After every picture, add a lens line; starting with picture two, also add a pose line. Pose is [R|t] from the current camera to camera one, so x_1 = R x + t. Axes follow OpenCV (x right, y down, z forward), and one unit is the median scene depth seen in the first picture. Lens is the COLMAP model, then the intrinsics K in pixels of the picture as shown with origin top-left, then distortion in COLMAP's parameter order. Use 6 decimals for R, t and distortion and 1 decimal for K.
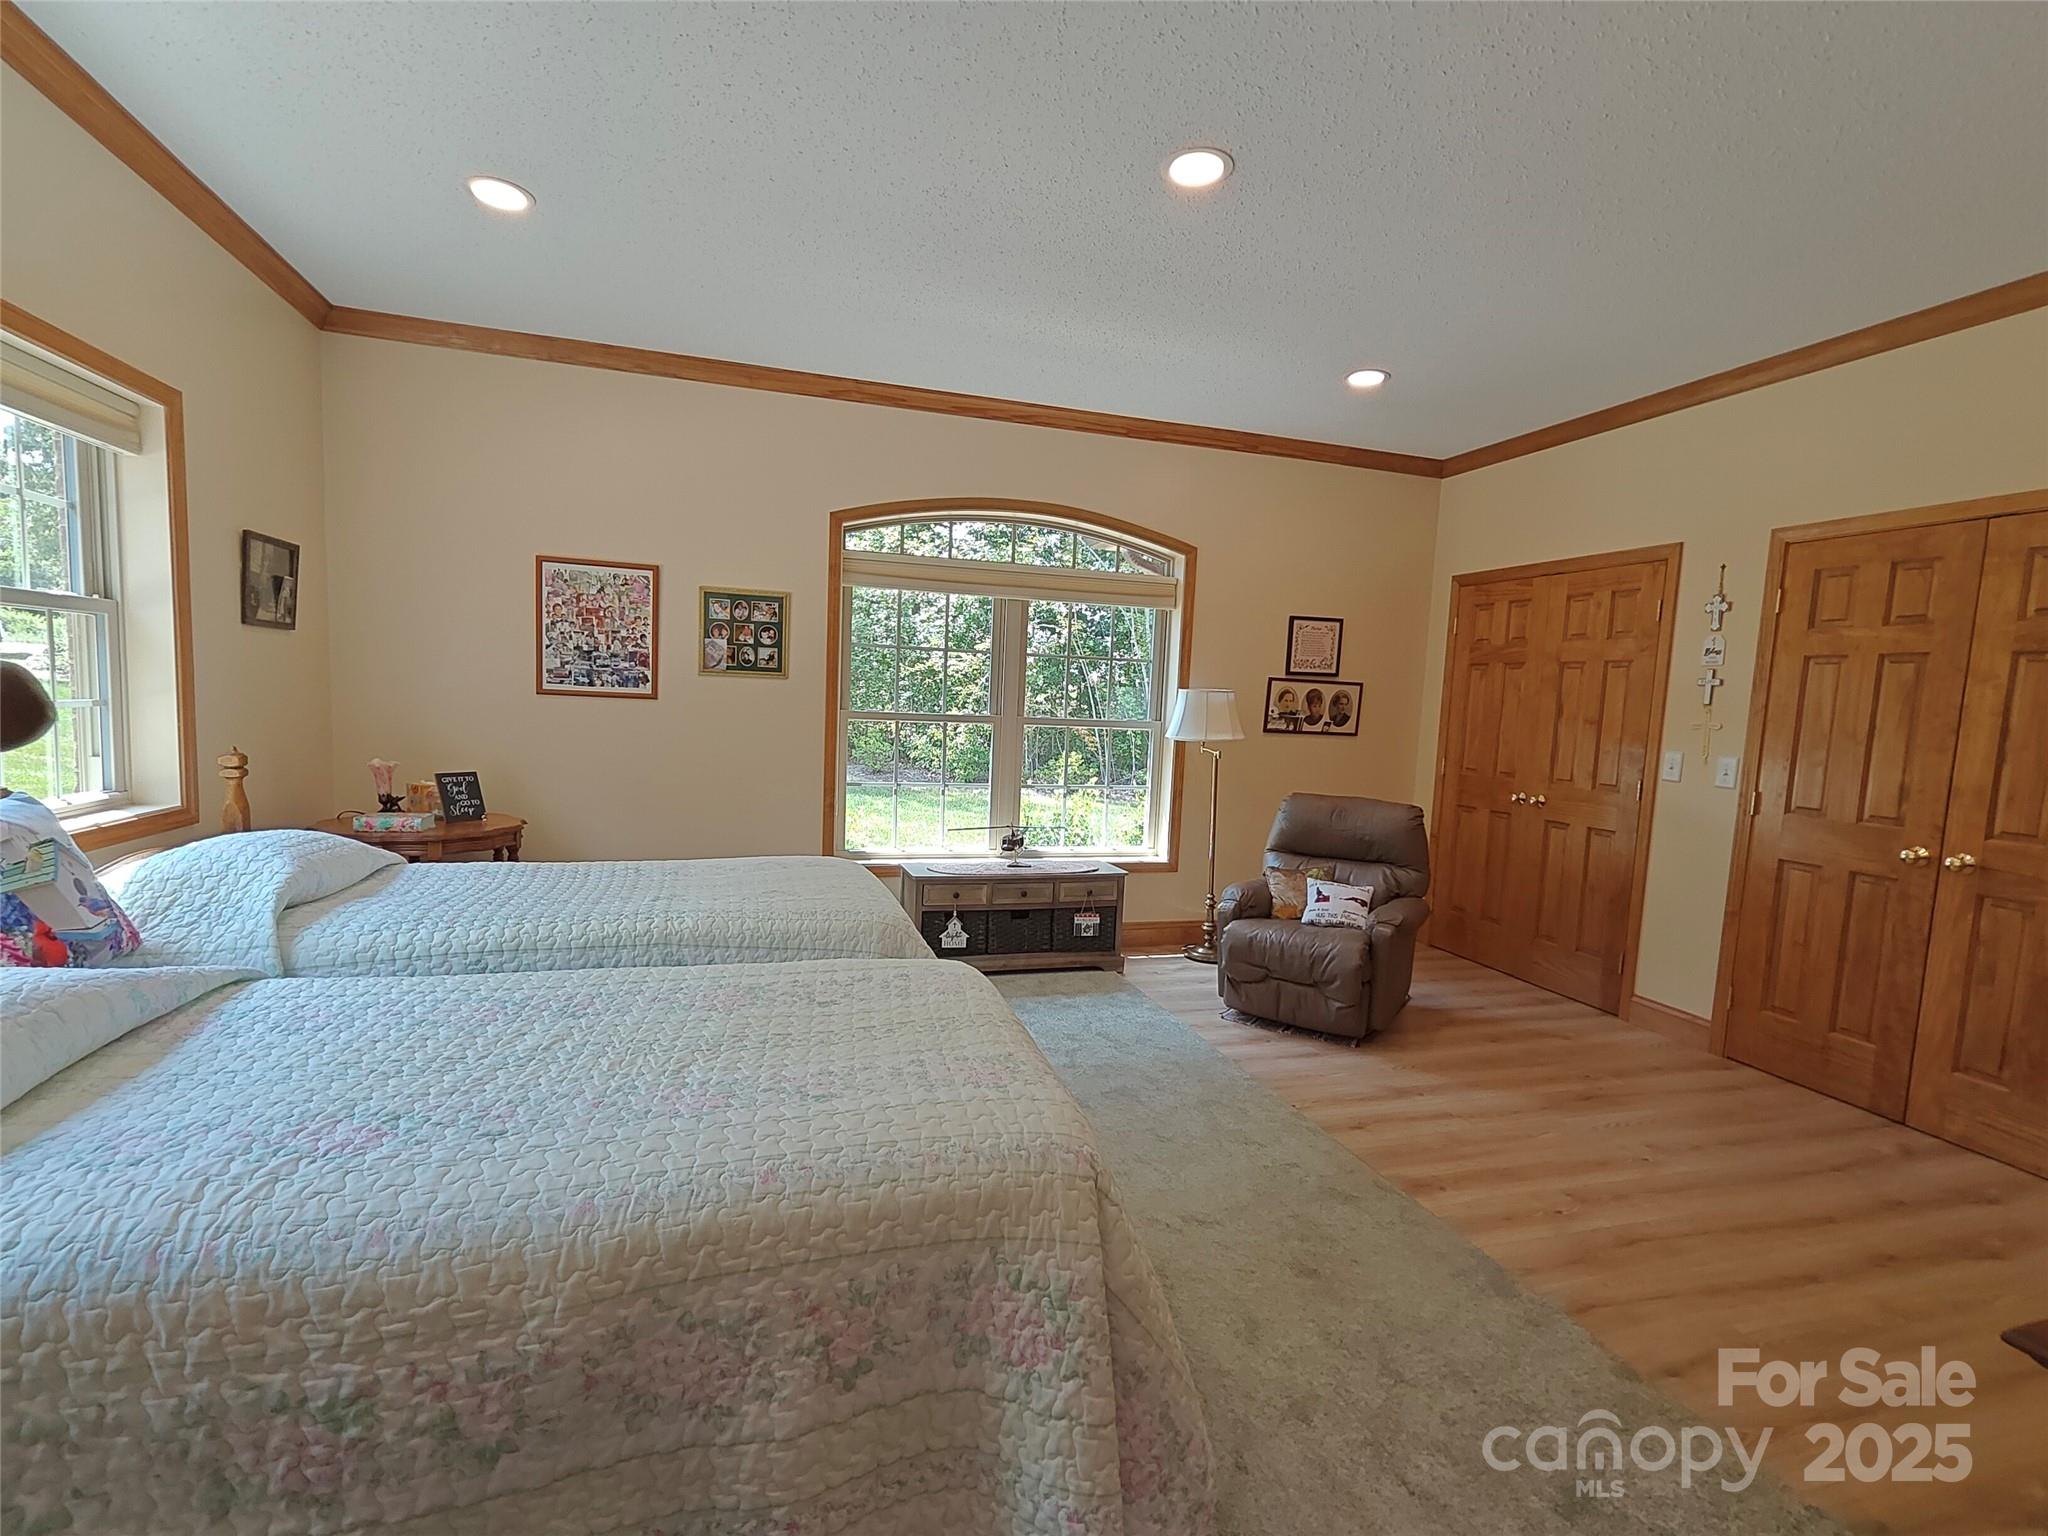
lens RADIAL K [[959.4, 0, 1032.3], [0, 959.4, 776.8], [0, 0, 1]] dist [0.004559, 0.001899]
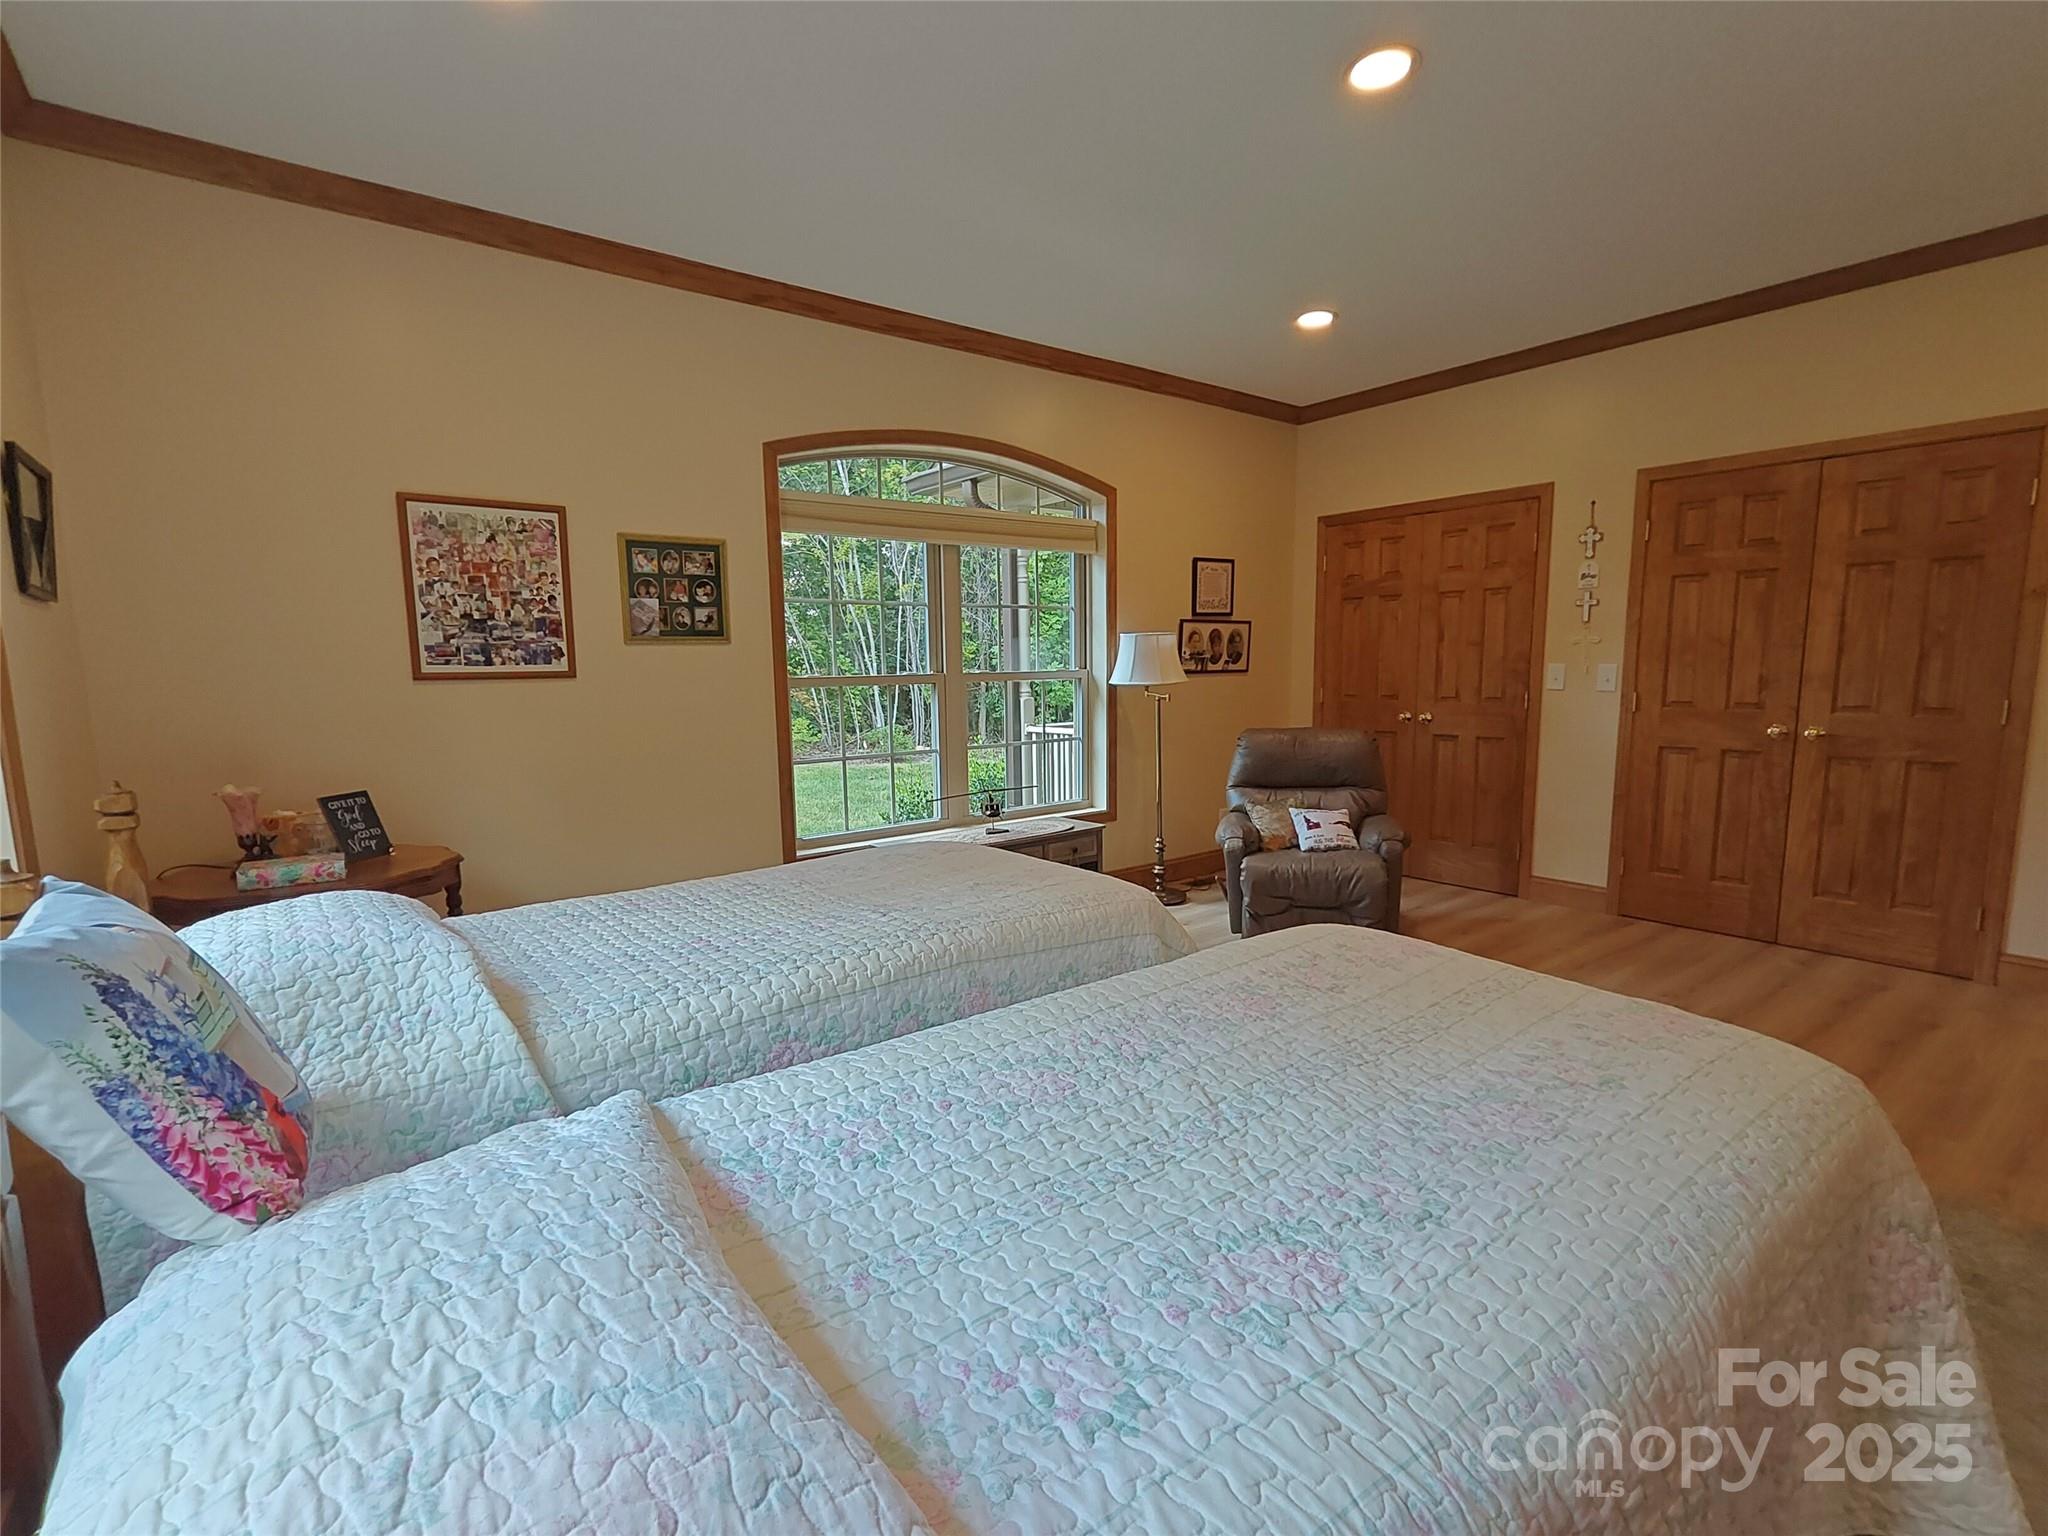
lens RADIAL K [[959.4, 0, 1030.2], [0, 959.4, 776.2], [0, 0, 1]] dist [0.004559, 0.001899]
pose [[0.932176, -0.101533, 0.347475, -0.322272], [0.087187, 0.994576, 0.056719, -0.011975], [-0.351349, -0.022576, 0.935972, 0.124798]]
